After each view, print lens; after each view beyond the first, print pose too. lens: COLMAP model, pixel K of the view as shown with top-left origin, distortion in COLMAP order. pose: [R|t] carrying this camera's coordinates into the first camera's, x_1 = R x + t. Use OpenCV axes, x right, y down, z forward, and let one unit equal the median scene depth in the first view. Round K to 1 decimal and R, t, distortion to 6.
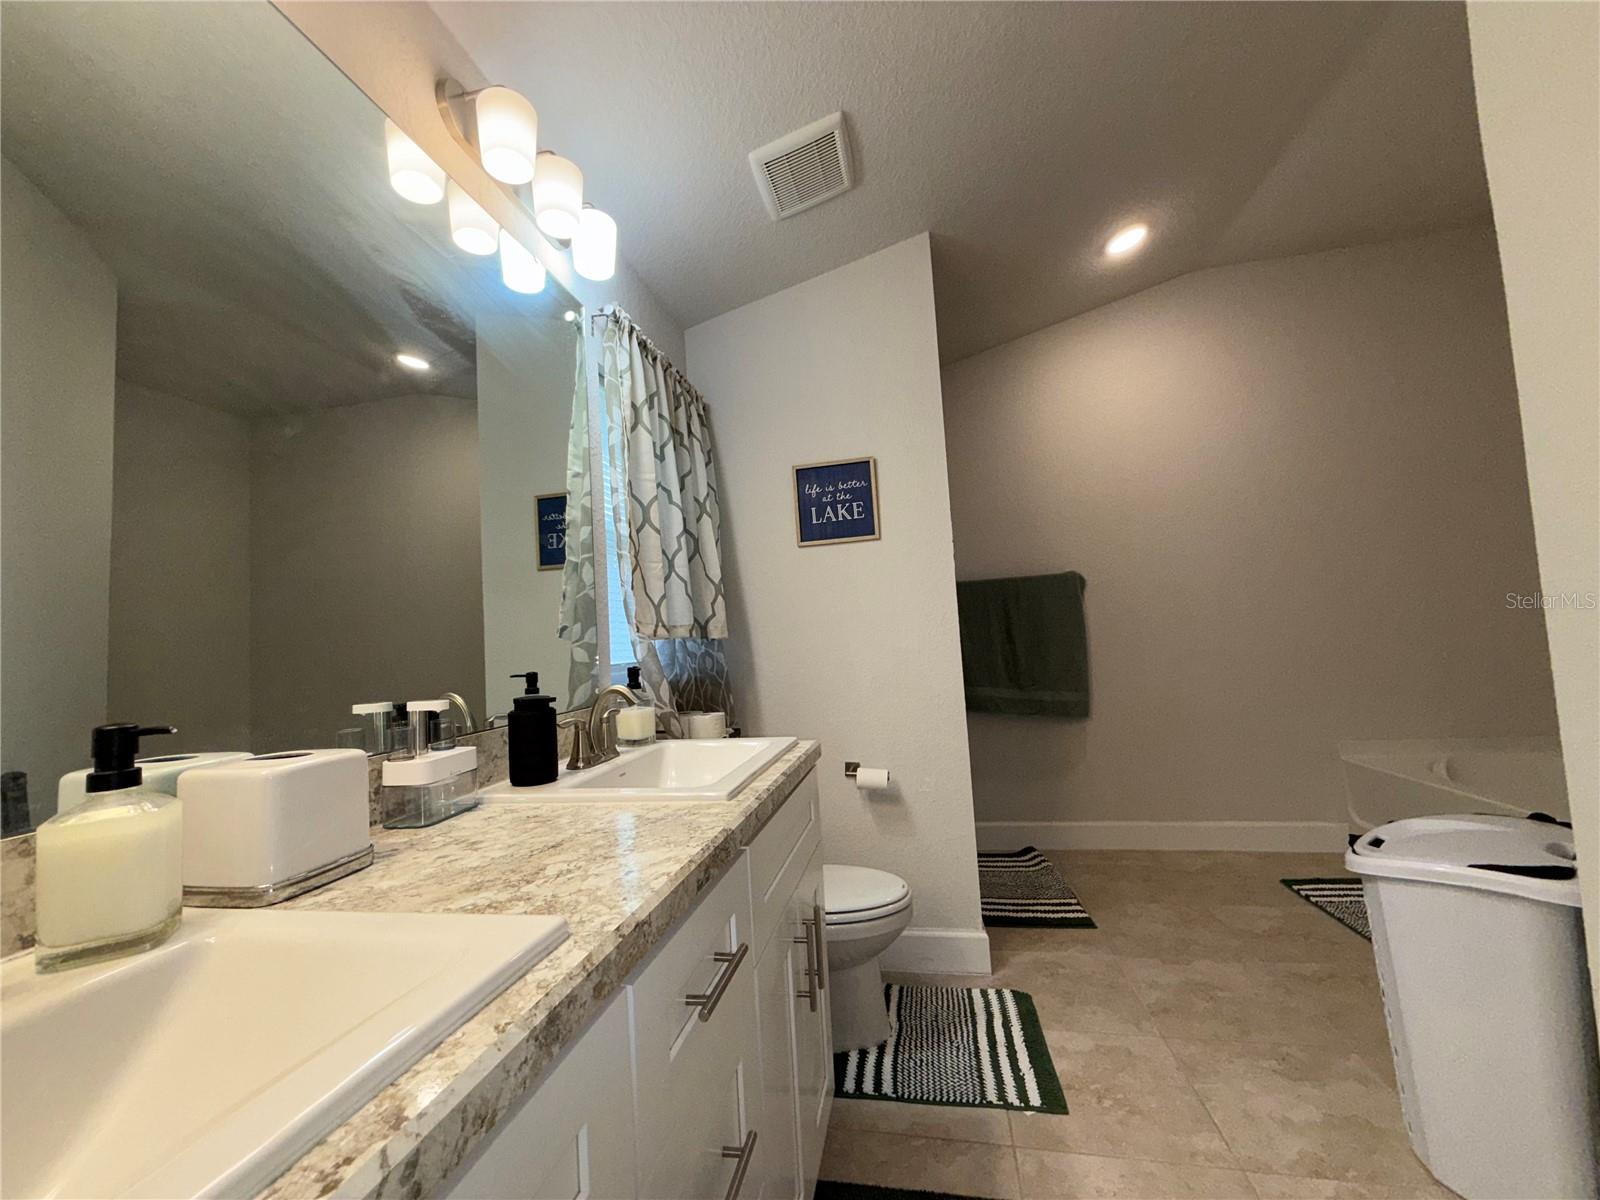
lens RADIAL K [[636.3, 0, 793.8], [0, 636.3, 600.6], [0, 0, 1]] dist [-0.000255, -0.000283]
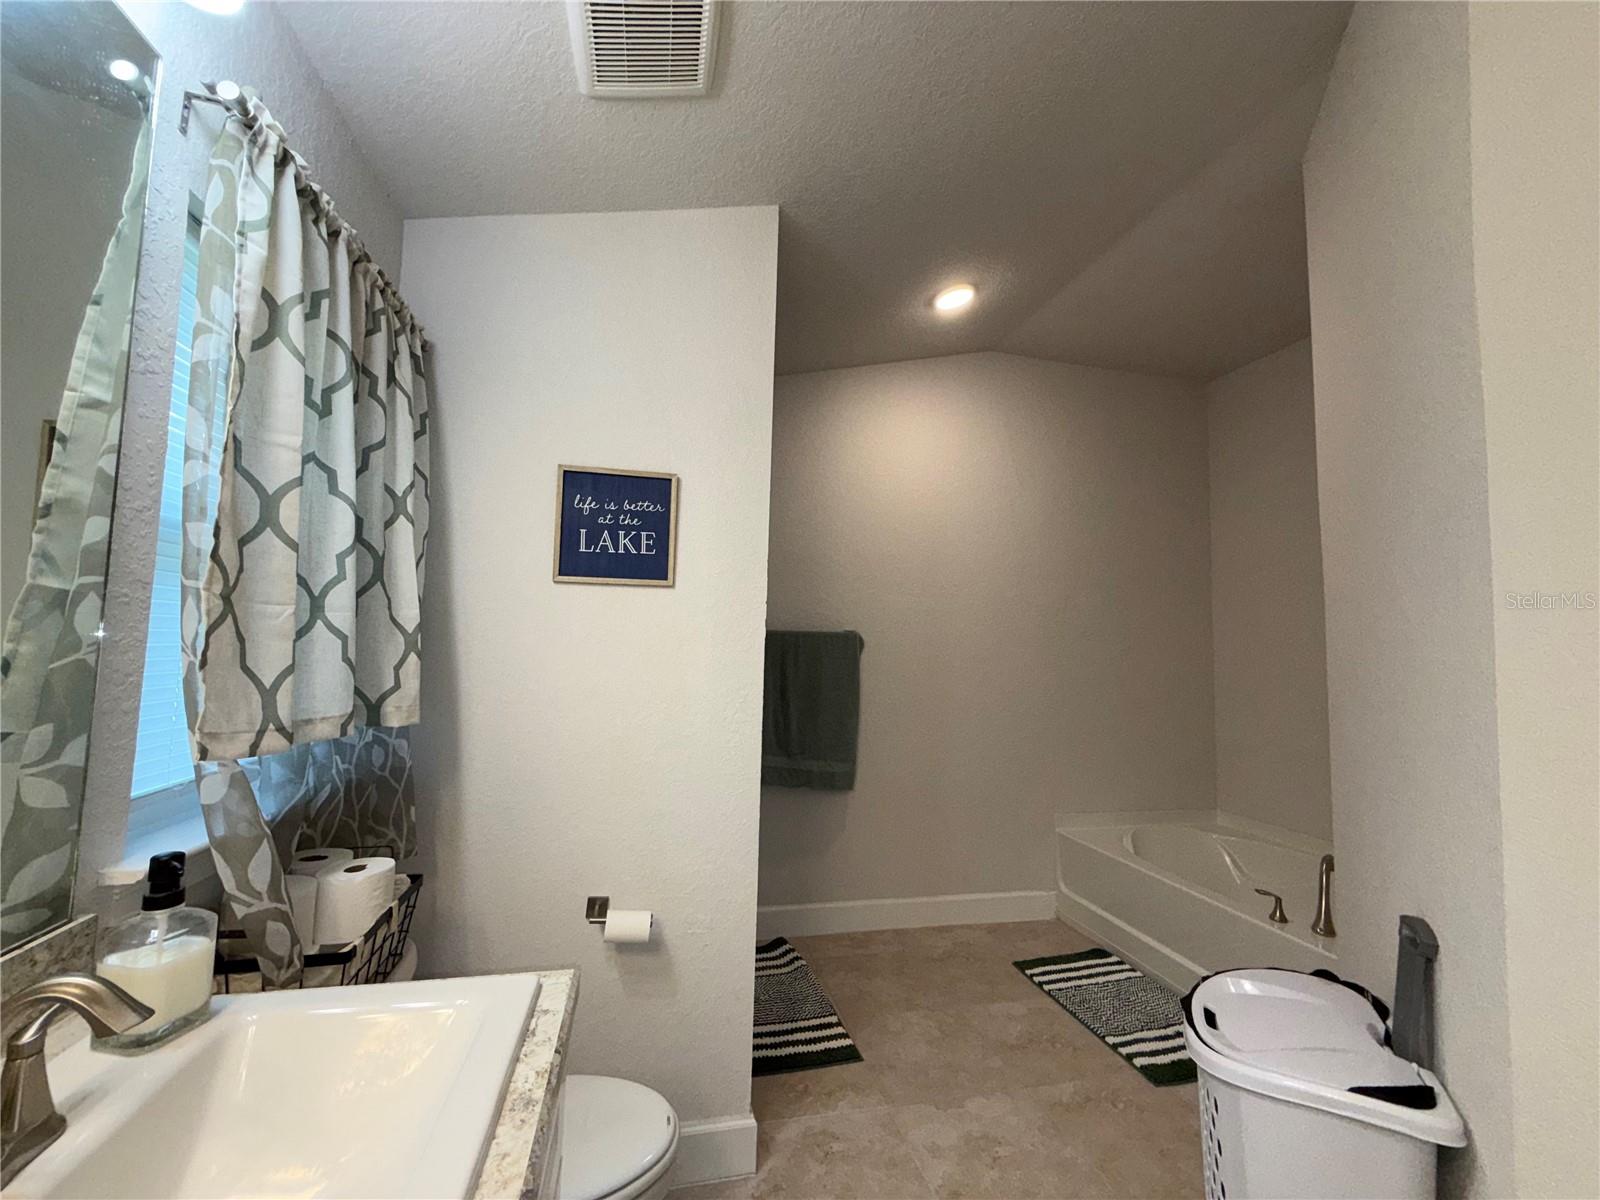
lens RADIAL K [[636.3, 0, 793.8], [0, 636.3, 600.6], [0, 0, 1]] dist [-0.000255, -0.000283]
pose [[0.906537, 0.115312, 0.406072, -0.041955], [-0.111255, 0.993221, -0.033673, -0.085024], [-0.407202, -0.014651, 0.913220, 0.320726]]
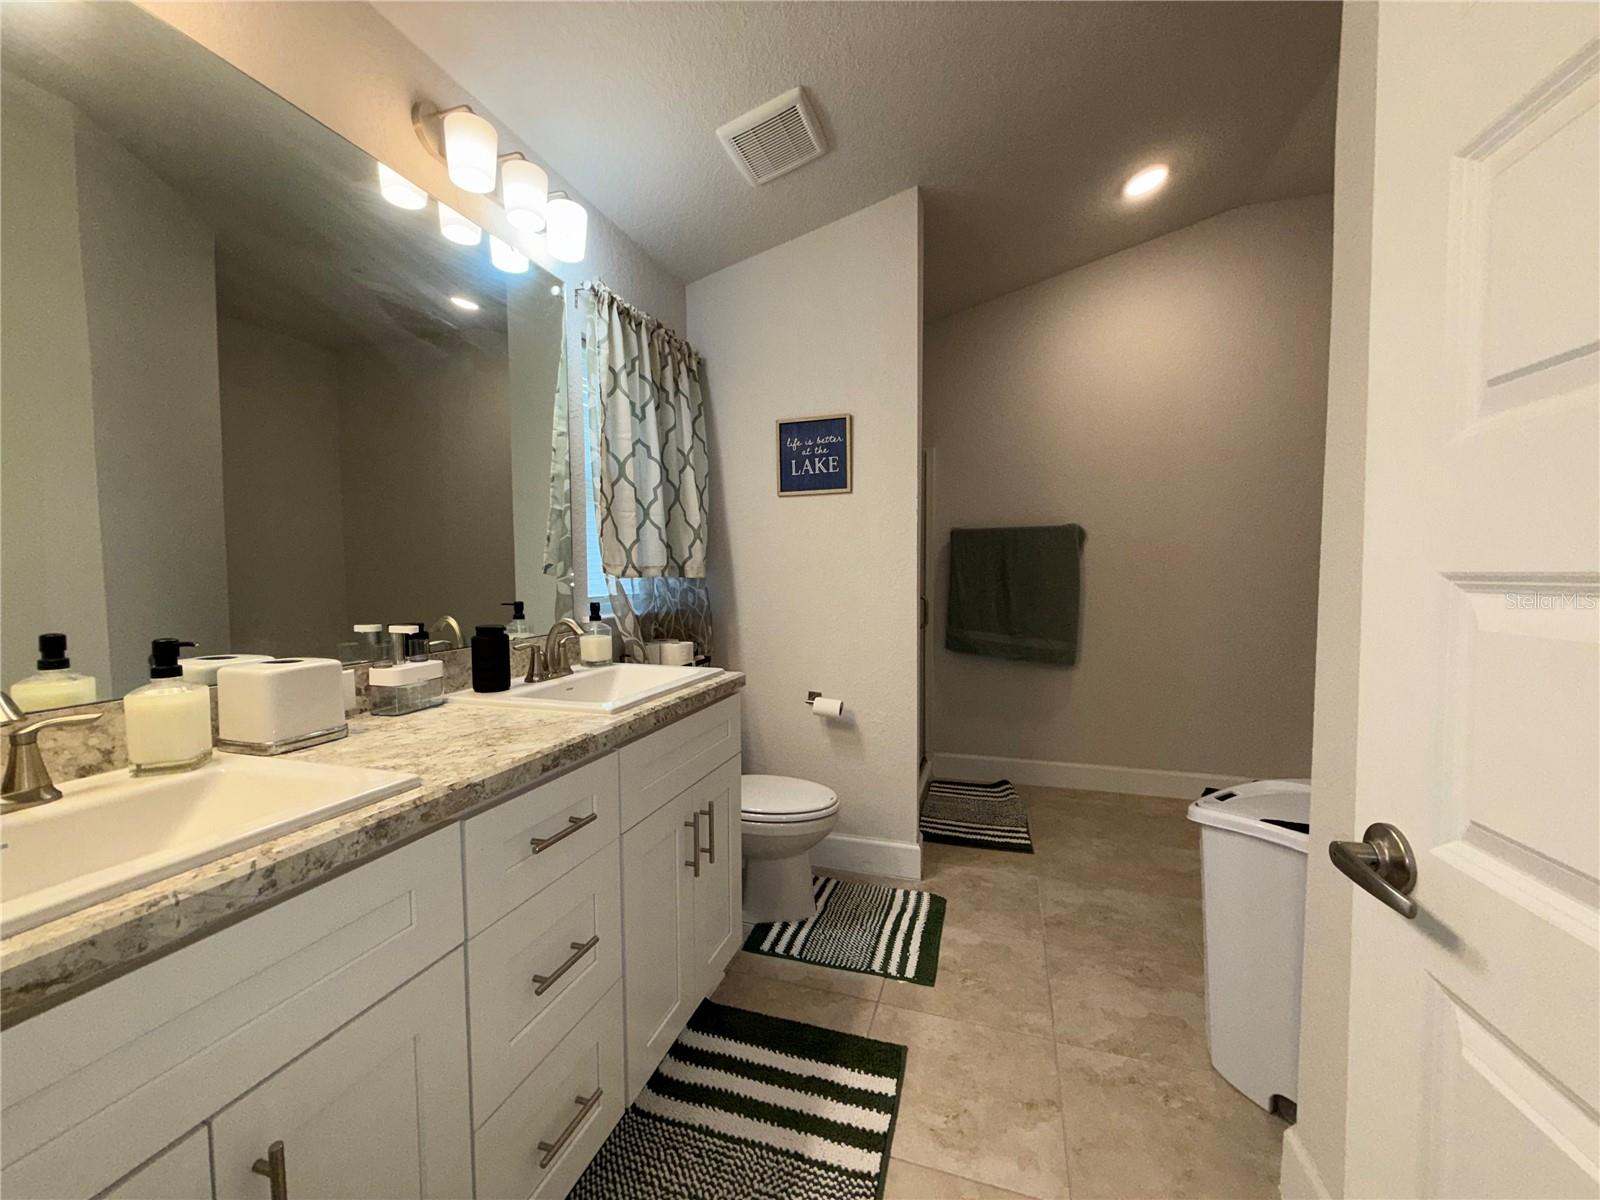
lens RADIAL K [[636.3, 0, 793.8], [0, 636.3, 600.6], [0, 0, 1]] dist [-0.000255, -0.000283]
pose [[0.992016, 0.056586, -0.112706, 0.202799], [-0.042910, 0.991813, 0.120275, -0.047754], [0.118589, -0.114478, 0.986322, -0.116442]]
